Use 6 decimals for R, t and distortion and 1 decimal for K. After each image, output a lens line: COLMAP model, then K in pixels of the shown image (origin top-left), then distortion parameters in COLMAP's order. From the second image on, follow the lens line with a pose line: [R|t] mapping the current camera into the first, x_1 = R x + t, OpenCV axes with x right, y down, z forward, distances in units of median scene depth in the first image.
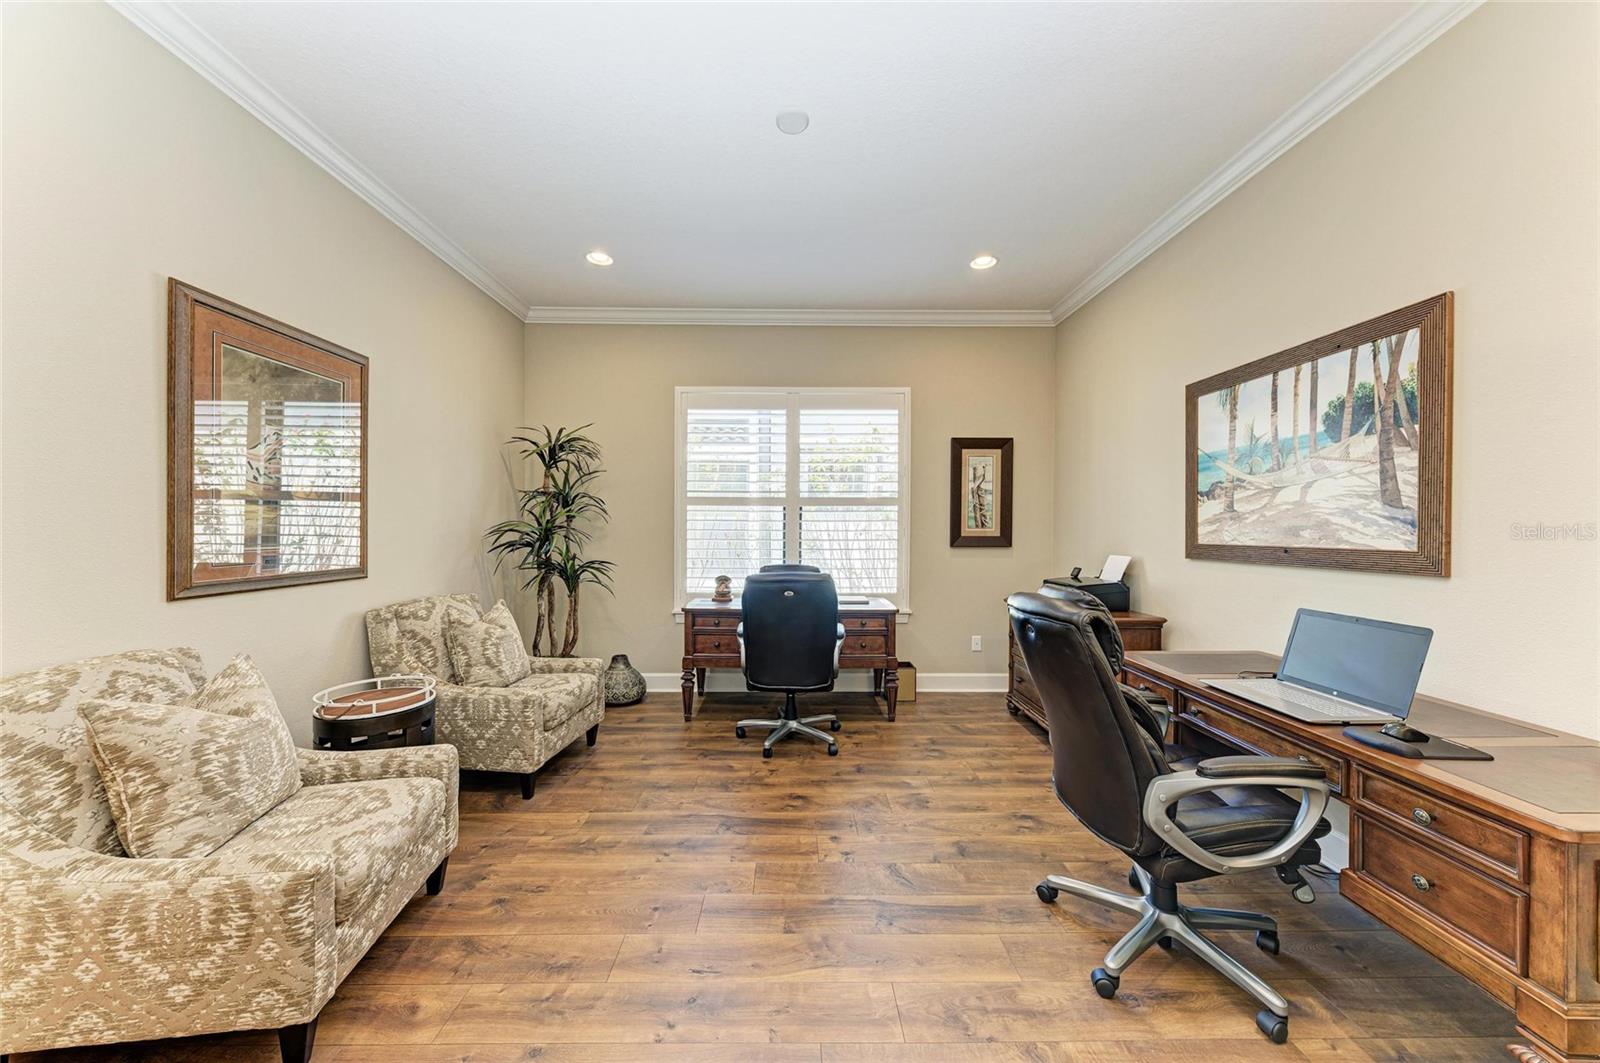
lens RADIAL K [[486.6, 0, 782.9], [0, 486.6, 530.6], [0, 0, 1]] dist [0.001213, 0.000000]
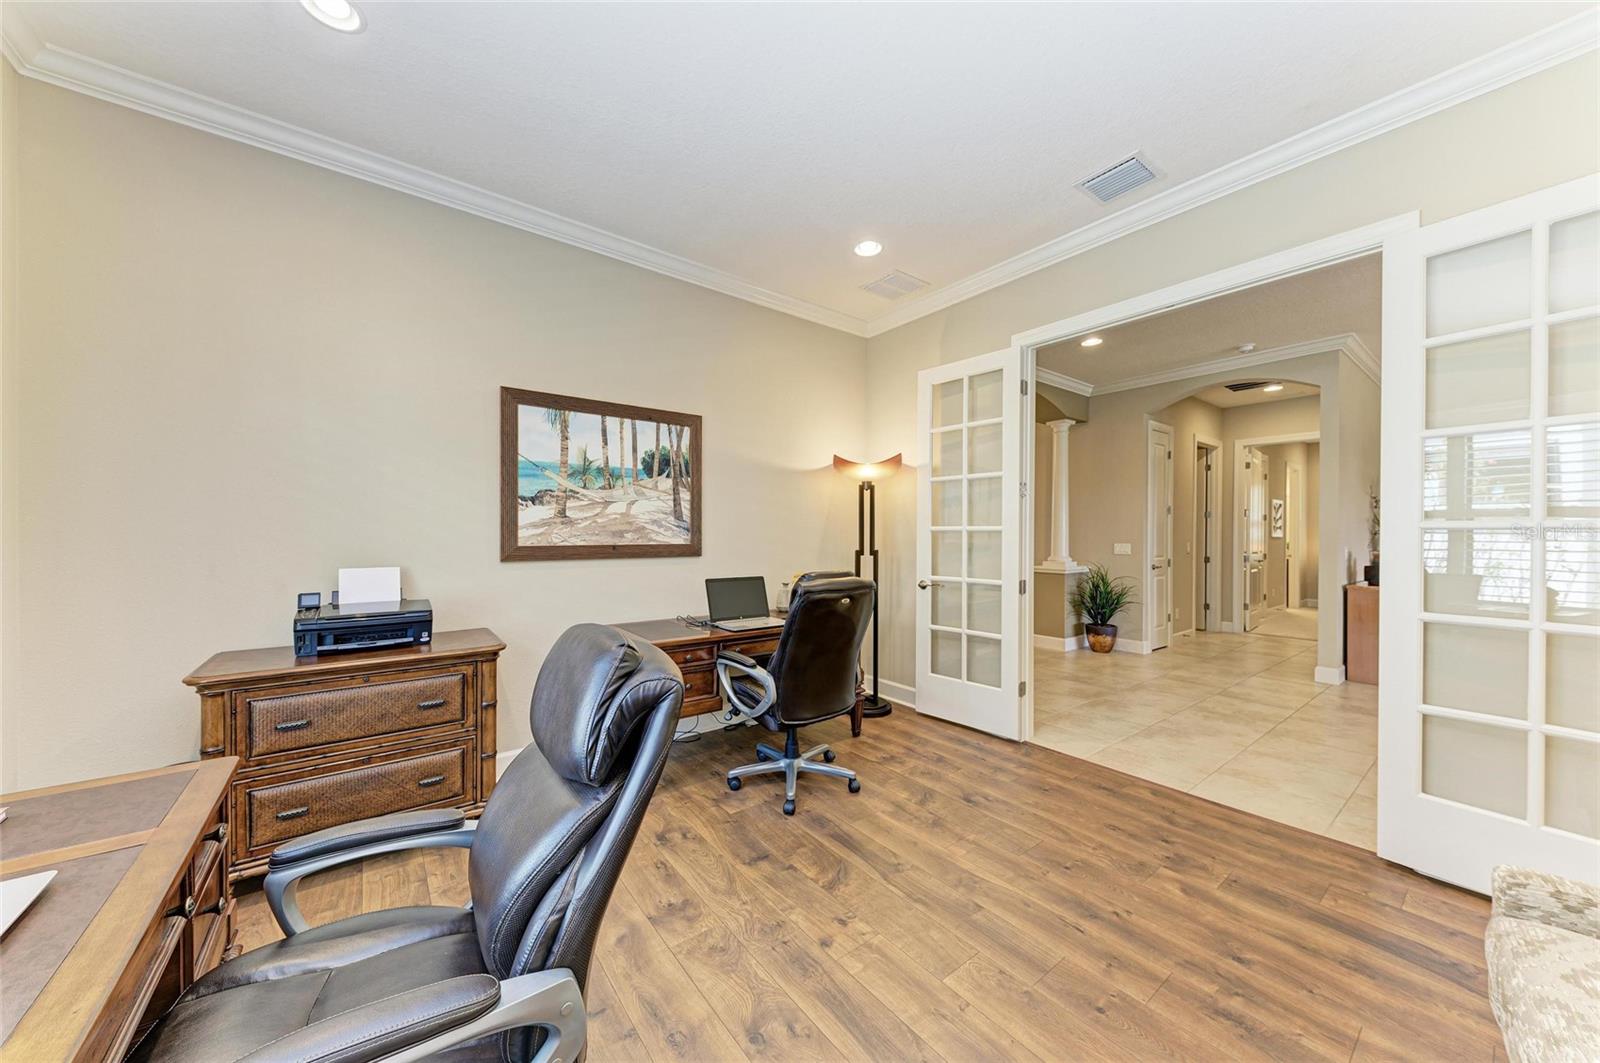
lens RADIAL K [[559.3, 0, 787.1], [0, 559.3, 536.4], [0, 0, 1]] dist [0.001011, 0.000020]
pose [[-0.578954, -0.006724, 0.815333, -0.564602], [-0.000339, 0.999968, 0.008005, -0.004545], [-0.815360, 0.004358, -0.578938, 1.553065]]
